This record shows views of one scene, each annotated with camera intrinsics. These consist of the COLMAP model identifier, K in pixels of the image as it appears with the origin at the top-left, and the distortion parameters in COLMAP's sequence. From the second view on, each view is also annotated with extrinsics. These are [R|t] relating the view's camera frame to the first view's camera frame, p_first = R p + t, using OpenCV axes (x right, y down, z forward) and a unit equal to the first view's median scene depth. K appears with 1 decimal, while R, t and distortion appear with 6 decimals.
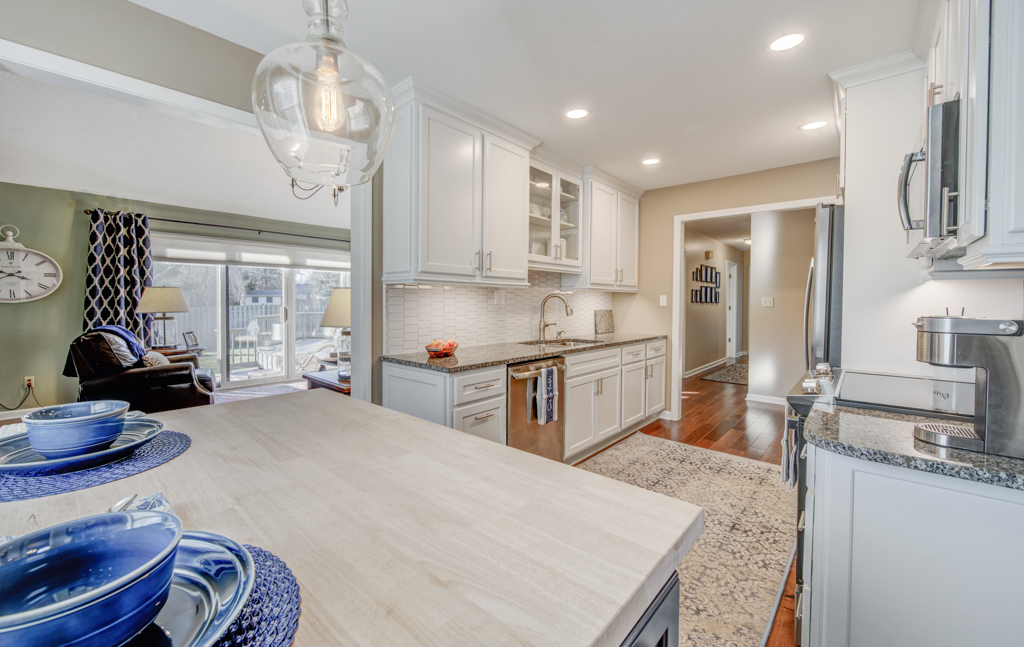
lens RADIAL K [[420.3, 0, 481.9], [0, 420.3, 312.4], [0, 0, 1]] dist [-0.008157, -0.001035]
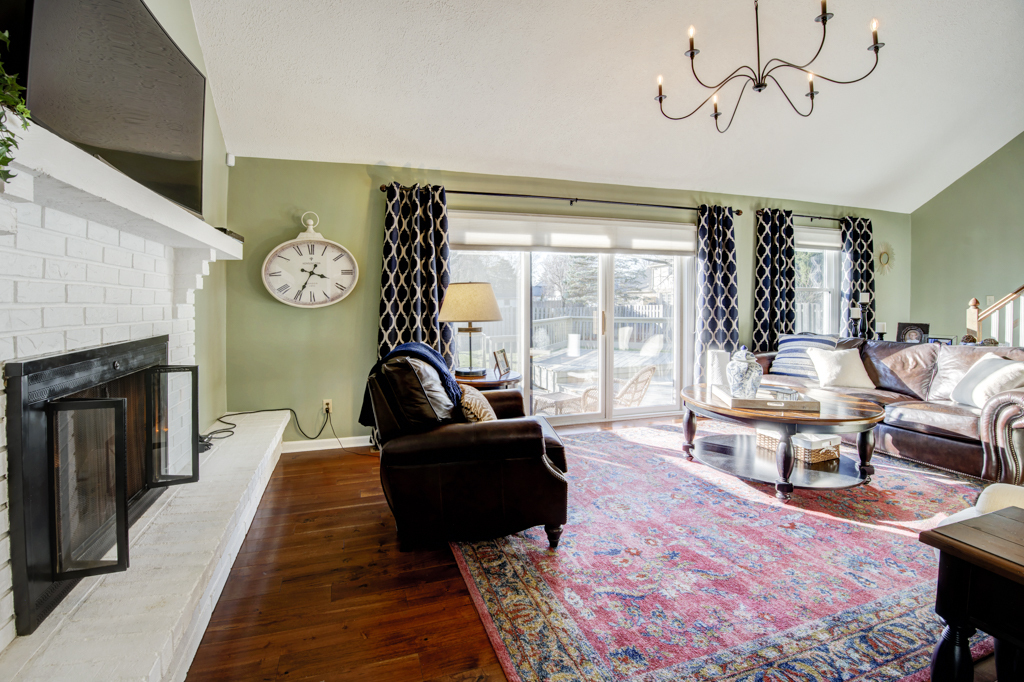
lens RADIAL K [[443.5, 0, 476.8], [0, 443.5, 313.0], [0, 0, 1]] dist [-0.041399, -0.000251]
pose [[0.865453, 0.002143, -0.500986, -0.386524], [-0.003808, 0.999990, -0.002300, -0.010936], [0.500976, 0.003898, 0.865453, 0.380557]]
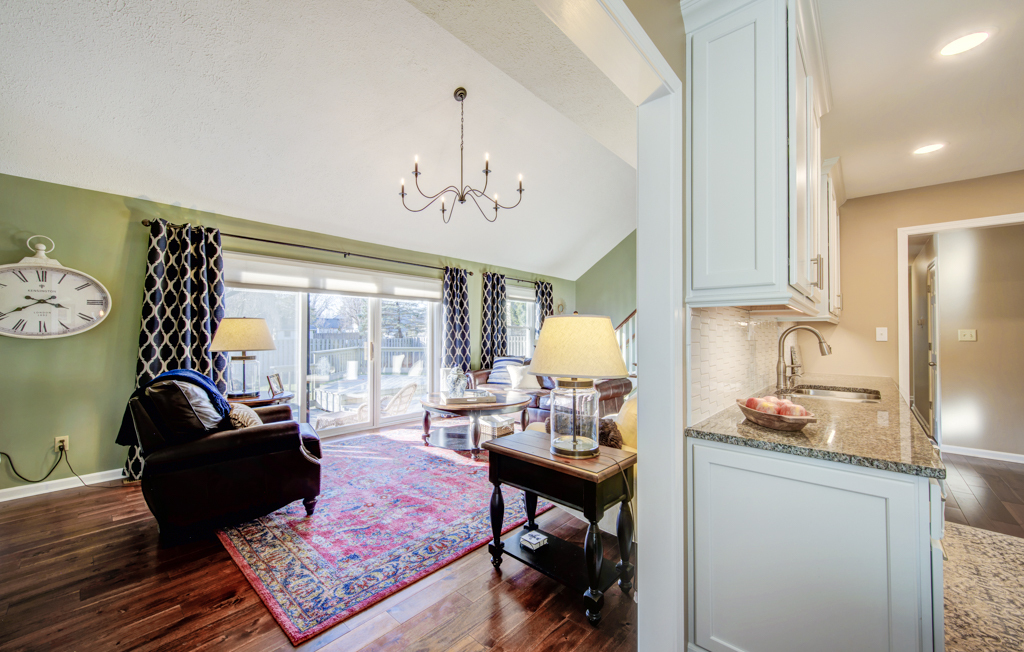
lens RADIAL K [[395.3, 0, 508.3], [0, 395.3, 332.4], [0, 0, 1]] dist [0.000420, -0.000314]
pose [[0.999723, -0.002403, 0.023429, -0.275808], [0.003172, 0.999455, -0.032844, -0.007455], [-0.023337, 0.032909, 0.999186, 0.240340]]
